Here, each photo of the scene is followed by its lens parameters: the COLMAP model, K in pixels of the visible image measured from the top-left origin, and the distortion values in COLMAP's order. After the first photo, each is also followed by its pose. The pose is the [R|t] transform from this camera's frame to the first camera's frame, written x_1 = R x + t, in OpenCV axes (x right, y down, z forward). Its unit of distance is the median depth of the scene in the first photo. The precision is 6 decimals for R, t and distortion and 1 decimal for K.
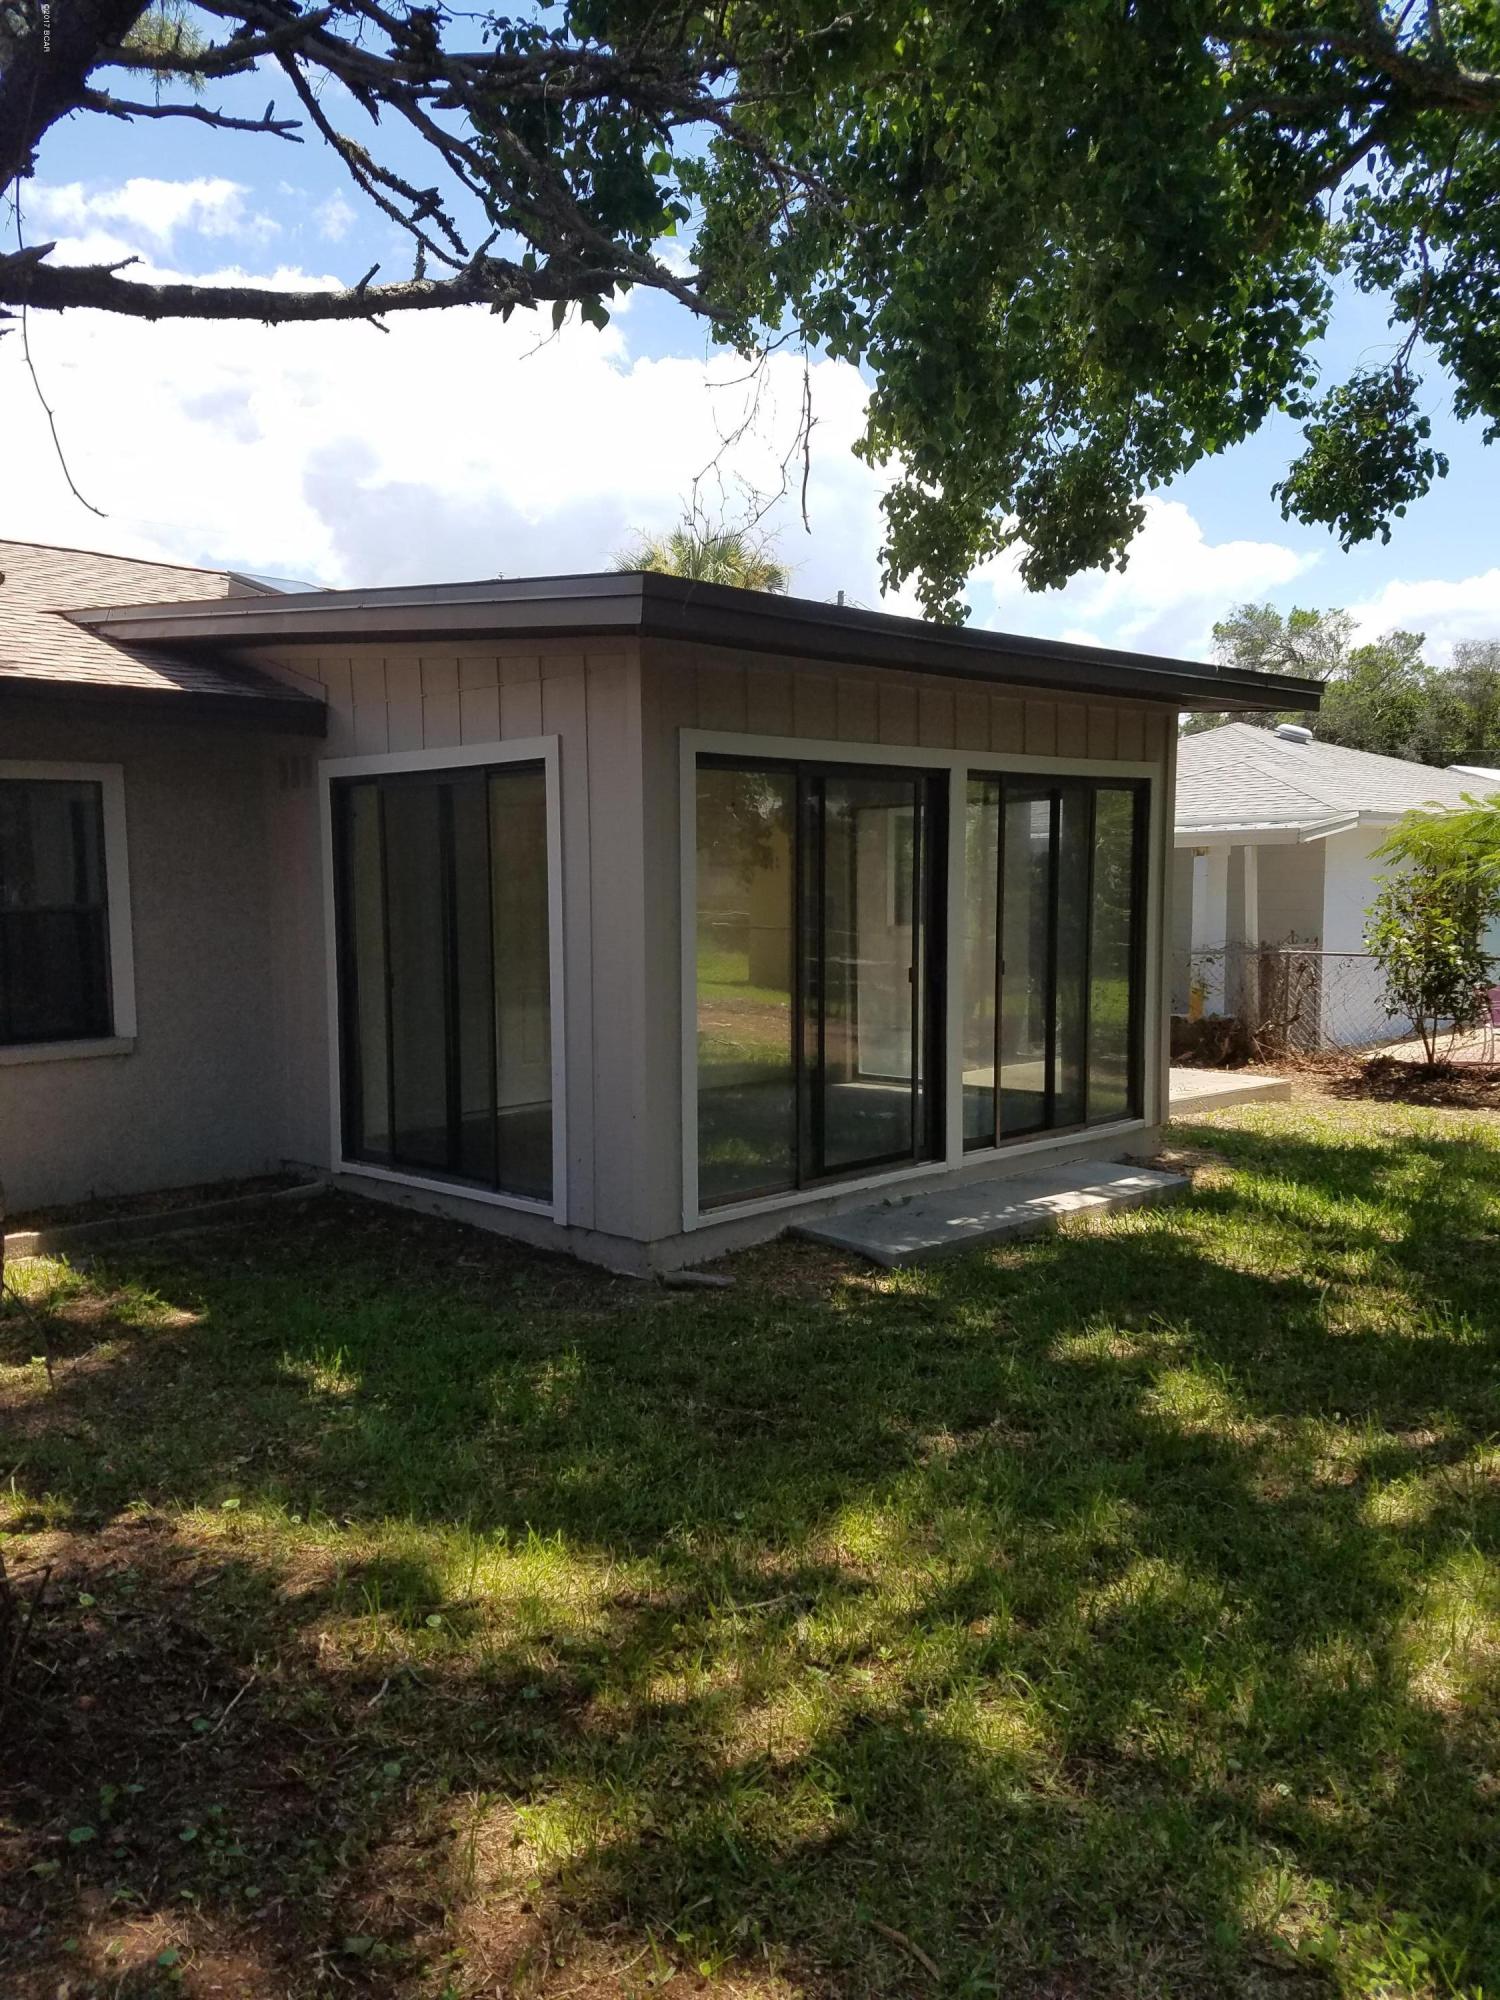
lens RADIAL K [[1597.7, 0, 750.0], [0, 1597.7, 1000.0], [0, 0, 1]] dist [0.192070, -0.355057]
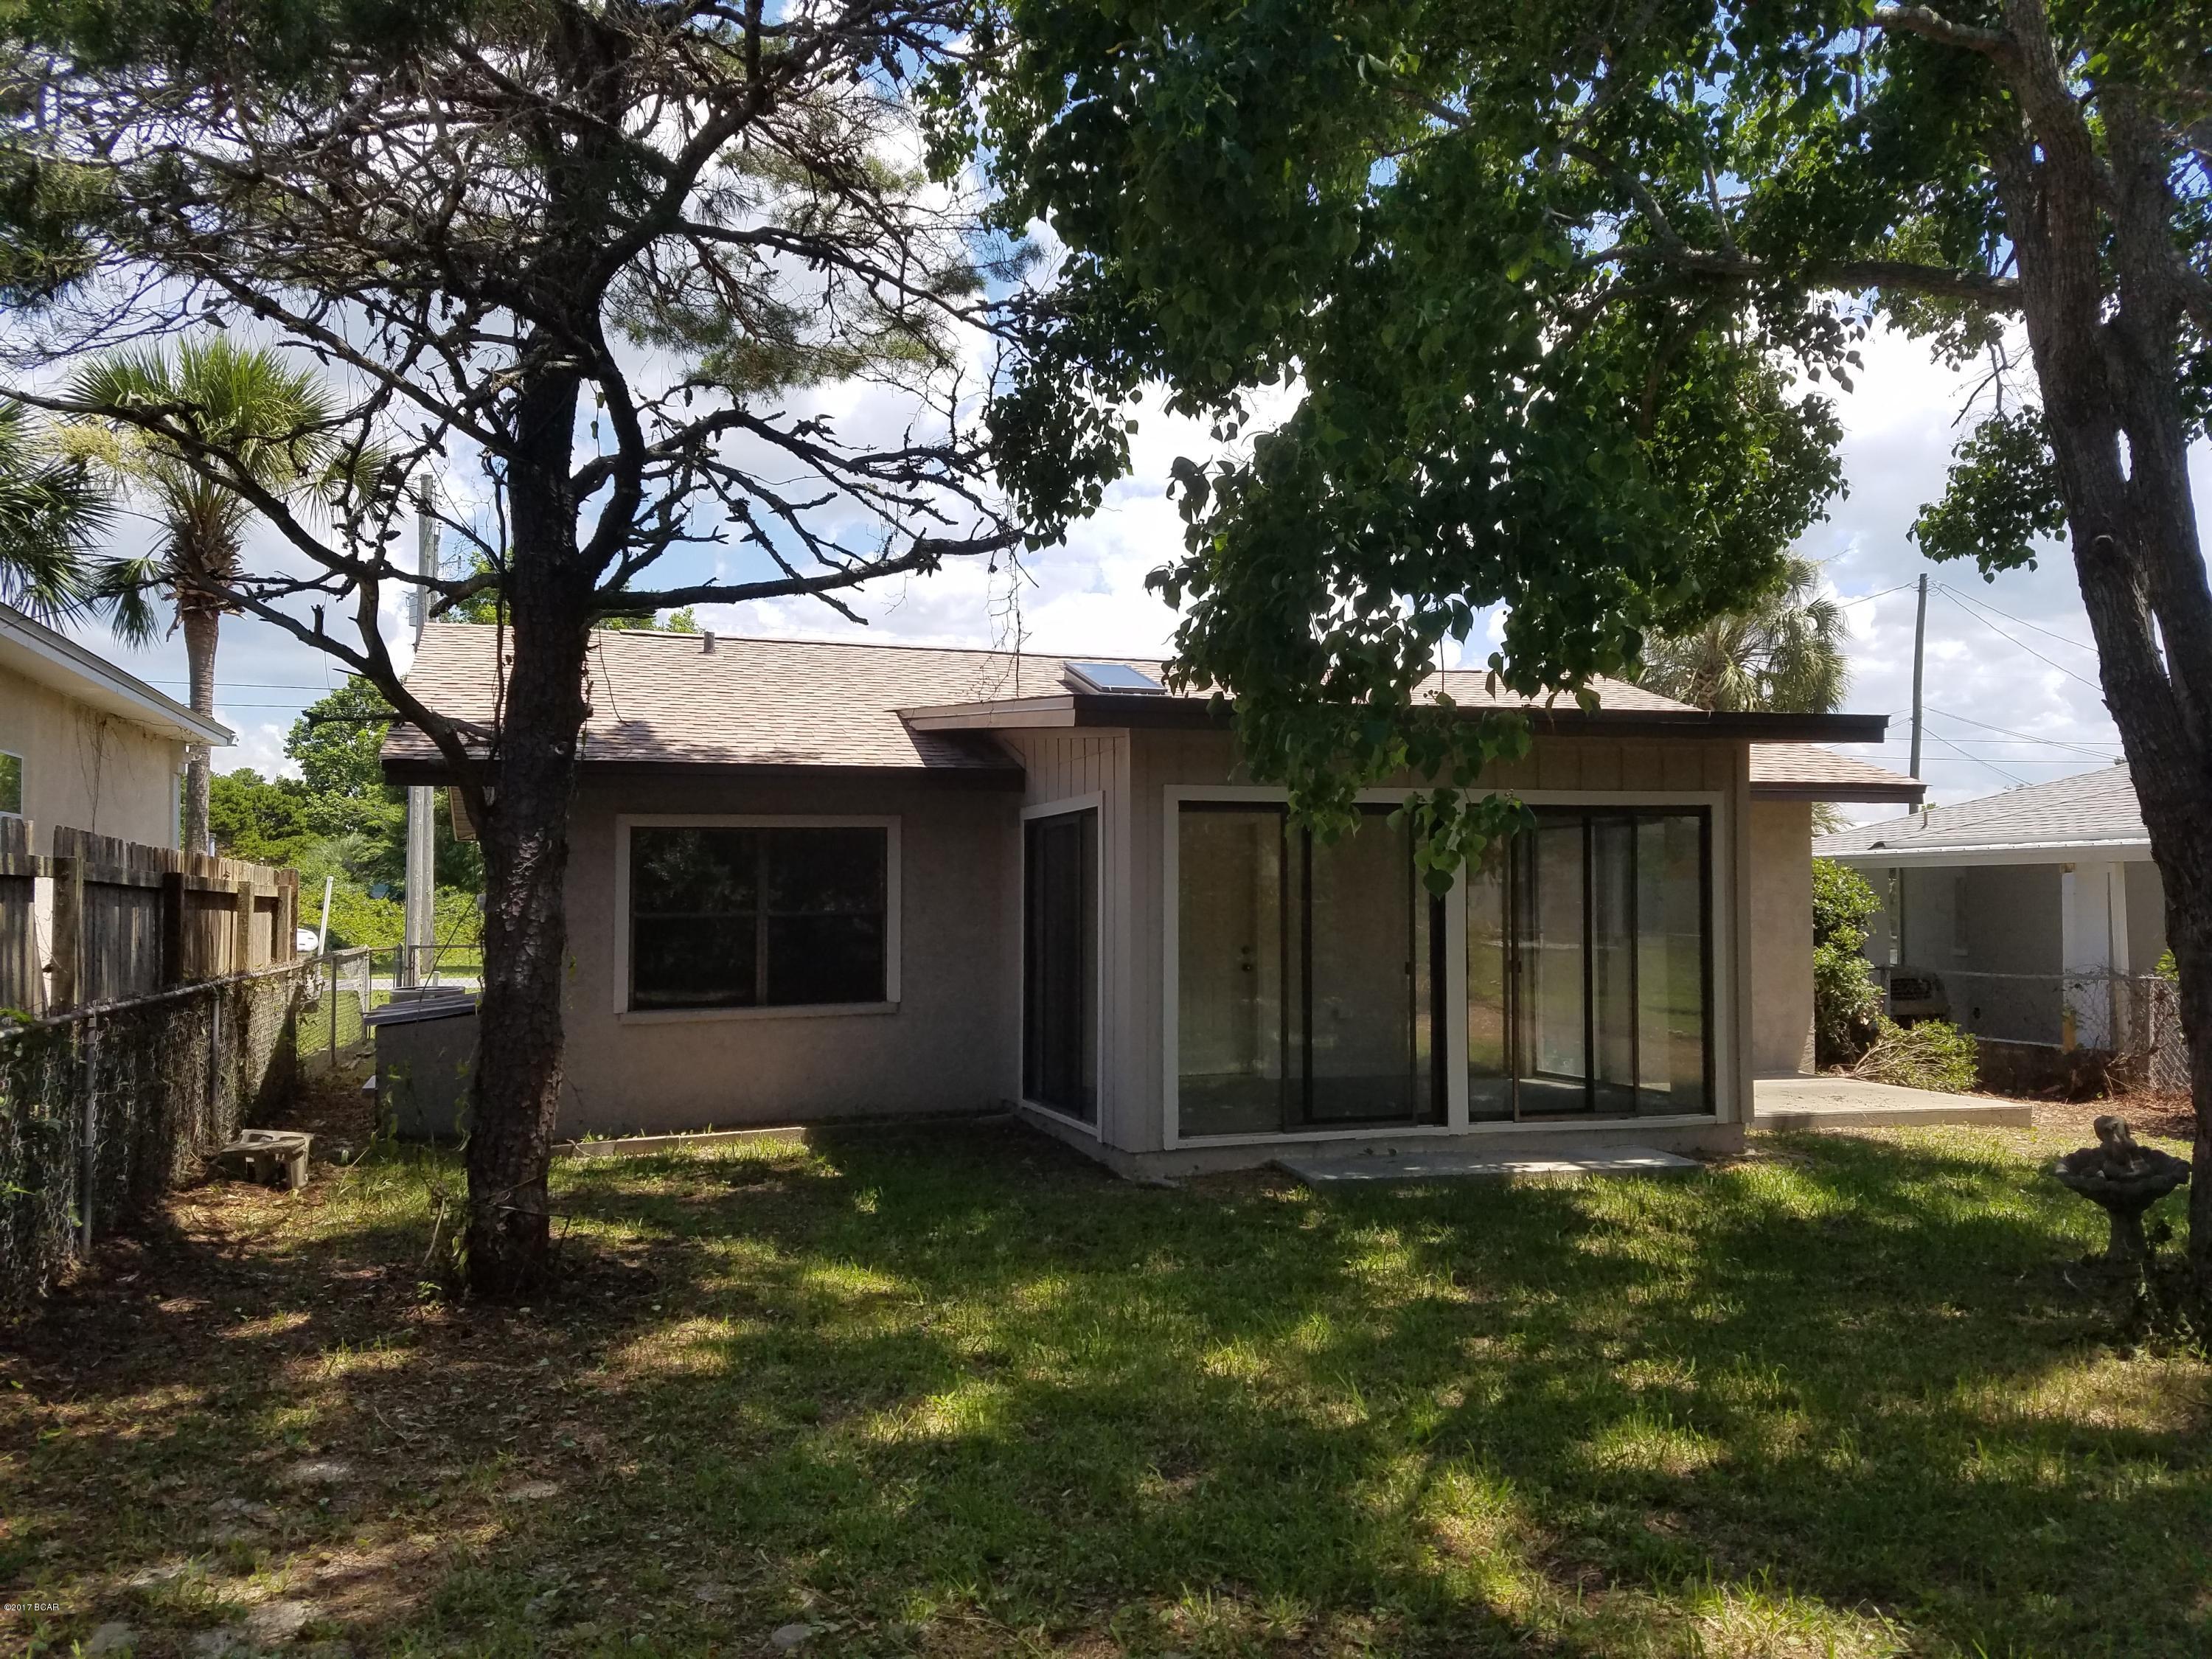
lens RADIAL K [[1767.0, 0, 1106.0], [0, 1767.0, 829.5], [0, 0, 1]] dist [0.192070, -0.355057]
pose [[0.888898, -0.015219, -0.457852, 0.509200], [-0.036727, 0.993863, -0.104339, 0.028140], [0.456630, 0.109562, 0.882884, -0.322204]]
